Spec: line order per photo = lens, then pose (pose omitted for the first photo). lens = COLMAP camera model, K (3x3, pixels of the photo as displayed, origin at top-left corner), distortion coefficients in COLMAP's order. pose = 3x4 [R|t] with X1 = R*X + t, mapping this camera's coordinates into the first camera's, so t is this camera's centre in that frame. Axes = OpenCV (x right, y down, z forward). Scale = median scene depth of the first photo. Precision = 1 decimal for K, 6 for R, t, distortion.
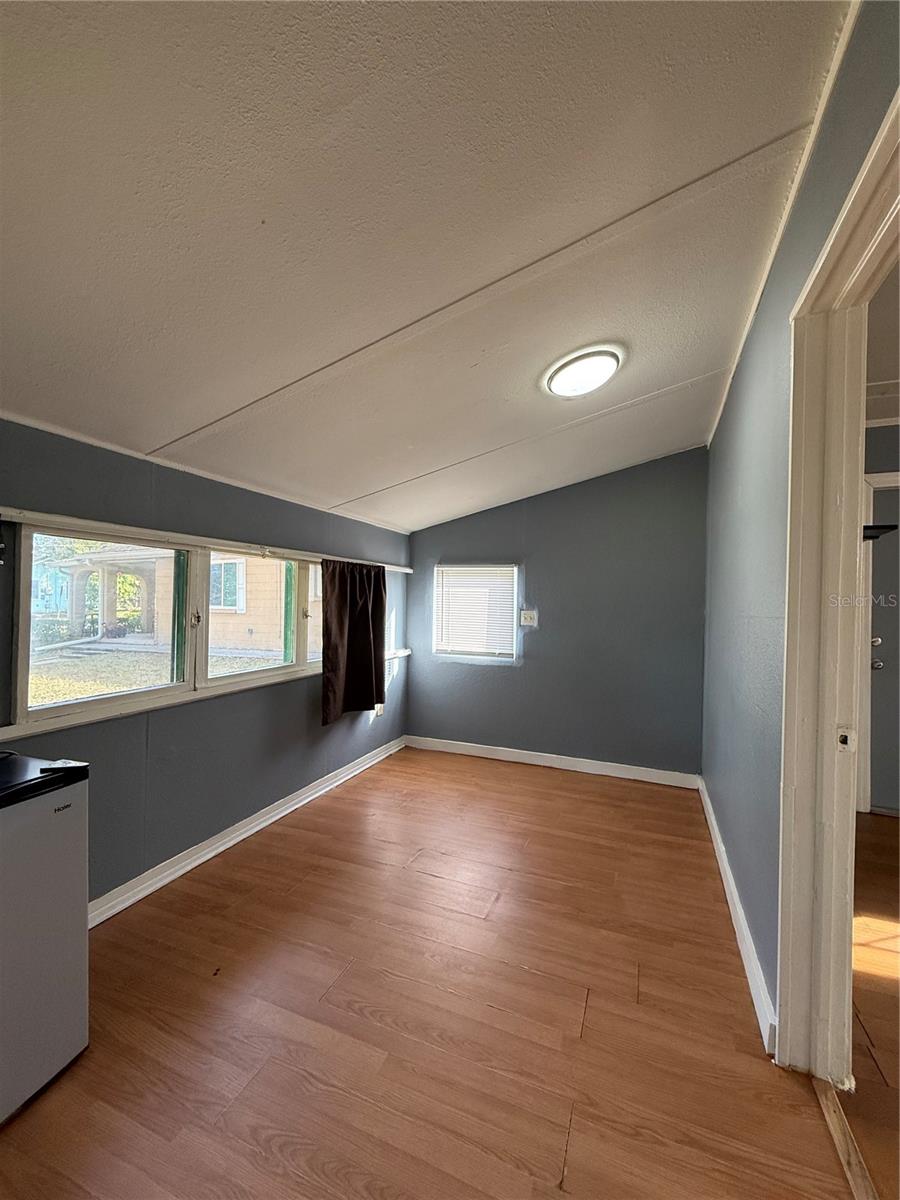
lens RADIAL K [[477.4, 0, 449.1], [0, 477.4, 601.0], [0, 0, 1]] dist [-0.001567, 0.000112]
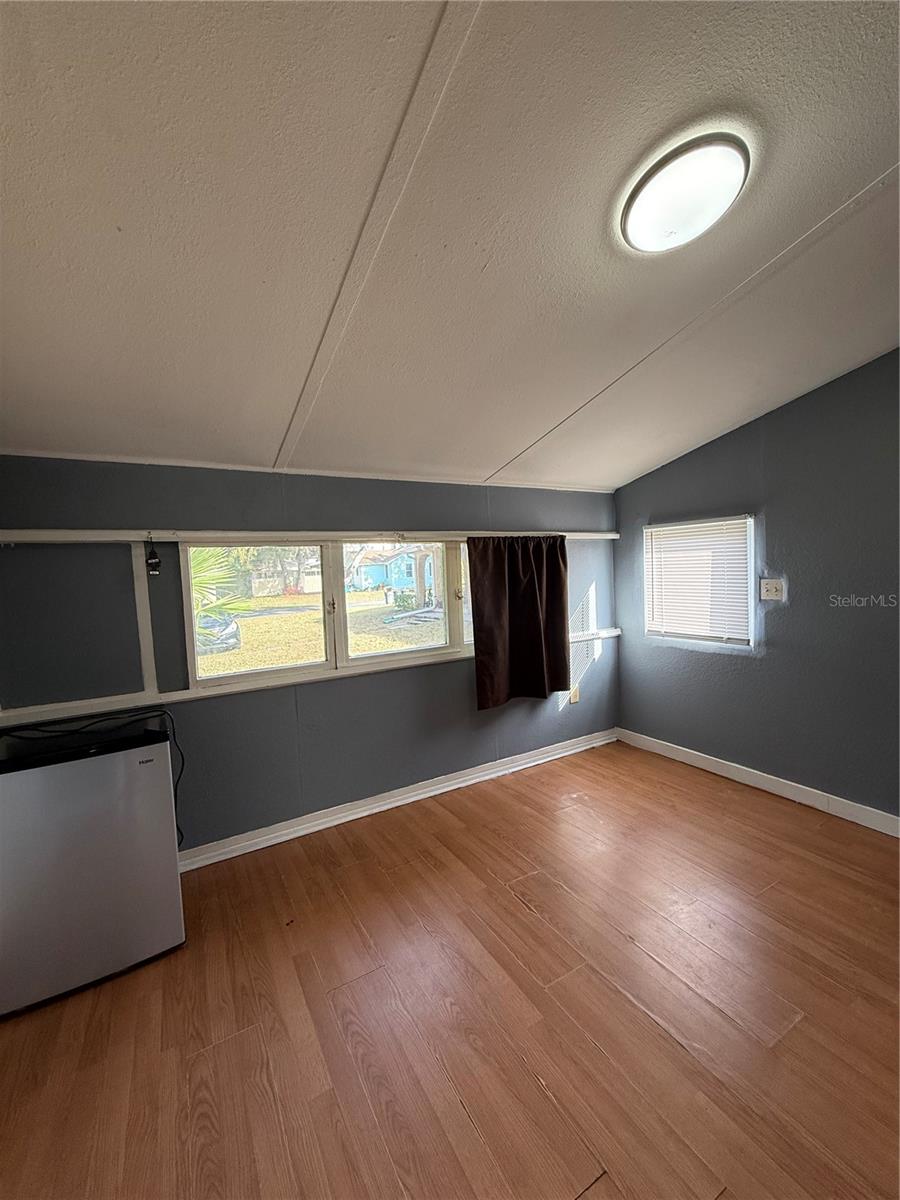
lens RADIAL K [[477.4, 0, 448.6], [0, 477.4, 601.2], [0, 0, 1]] dist [-0.001567, 0.000112]
pose [[0.792534, -0.012610, -0.609697, 0.250827], [0.055454, 0.997134, 0.051460, -0.010777], [0.607301, -0.074594, 0.790962, 0.190639]]
